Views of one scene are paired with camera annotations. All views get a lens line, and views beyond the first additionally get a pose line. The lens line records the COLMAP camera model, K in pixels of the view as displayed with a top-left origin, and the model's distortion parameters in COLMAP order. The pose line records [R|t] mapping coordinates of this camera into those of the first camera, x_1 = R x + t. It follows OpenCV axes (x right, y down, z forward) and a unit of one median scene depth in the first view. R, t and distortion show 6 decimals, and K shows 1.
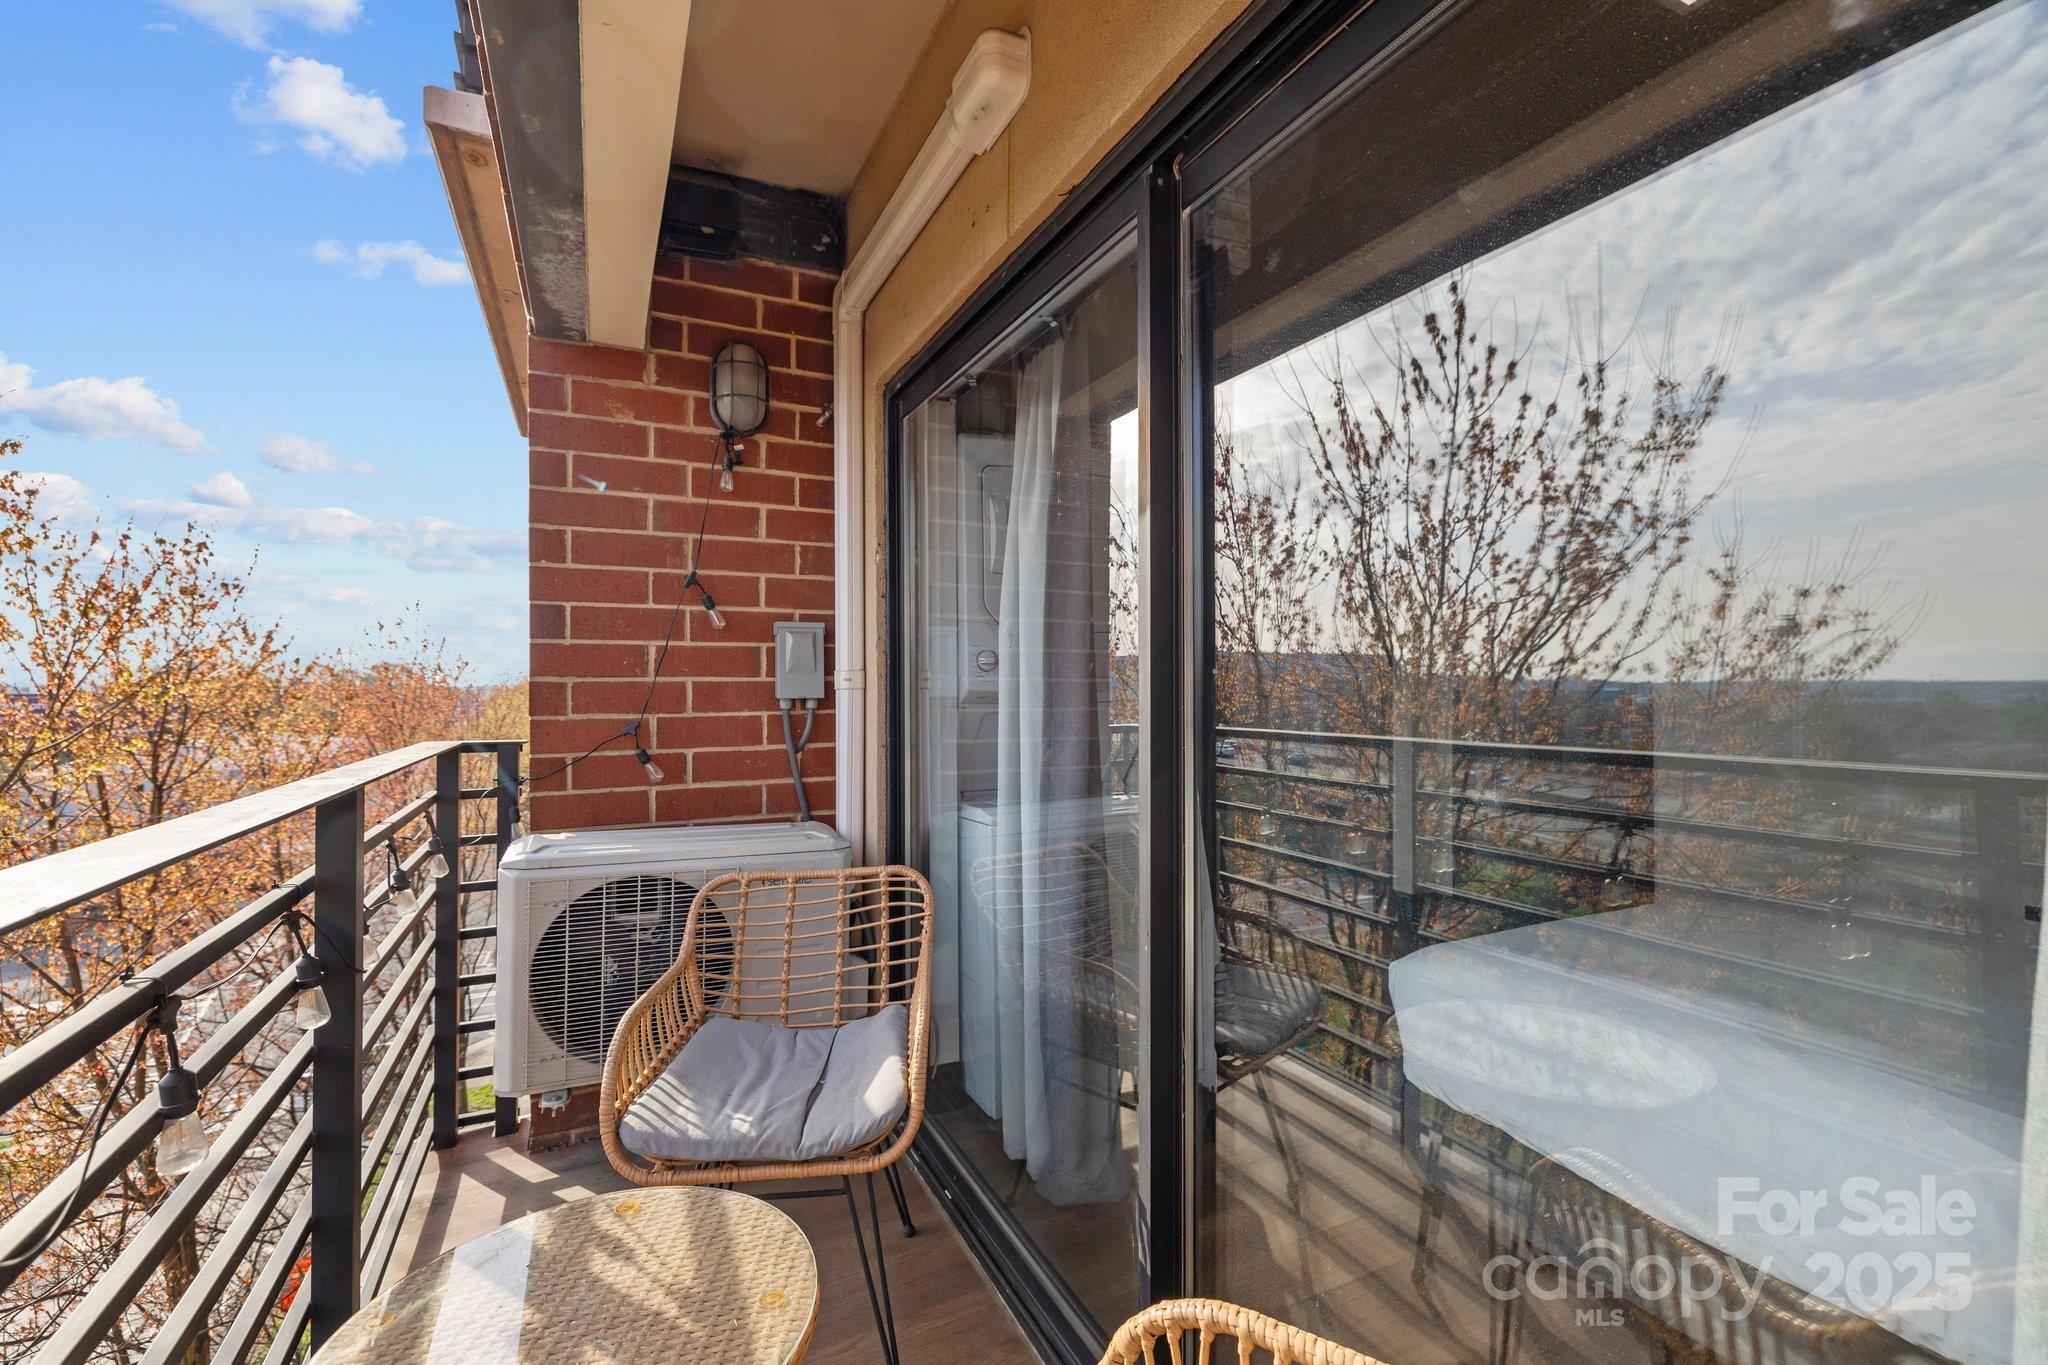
lens RADIAL K [[861.4, 0, 1005.4], [0, 861.4, 677.6], [0, 0, 1]] dist [-0.003372, -0.000659]
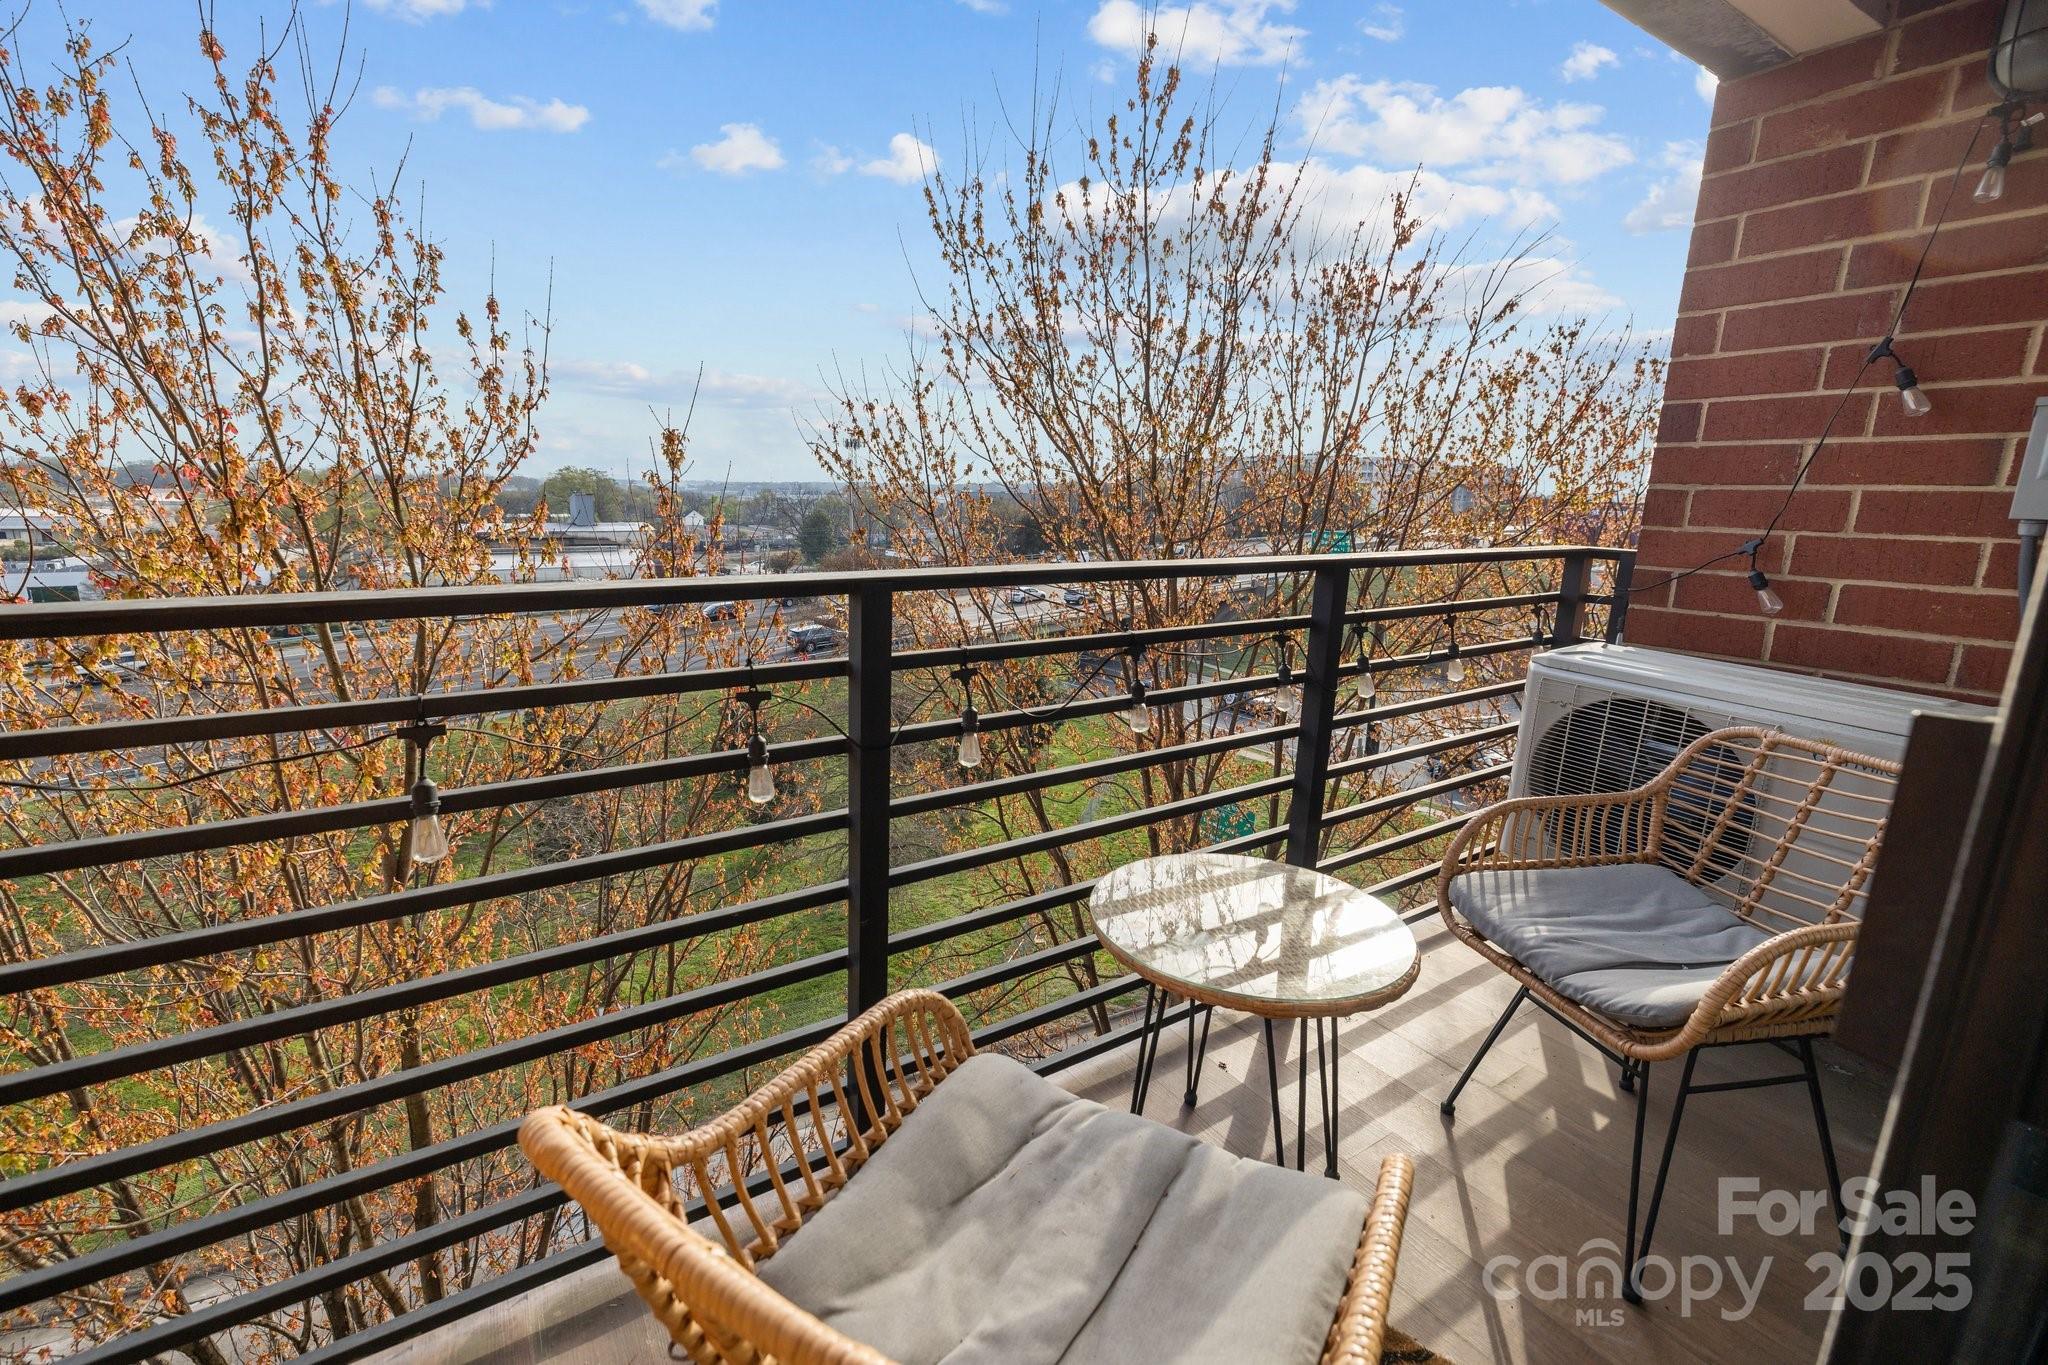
lens RADIAL K [[861.4, 0, 1005.4], [0, 861.4, 677.6], [0, 0, 1]] dist [-0.003372, -0.000659]
pose [[0.112619, 0.217734, -0.969489, 0.324135], [-0.005832, 0.975824, 0.218480, 0.004368], [0.993621, -0.018951, 0.111167, 0.163950]]
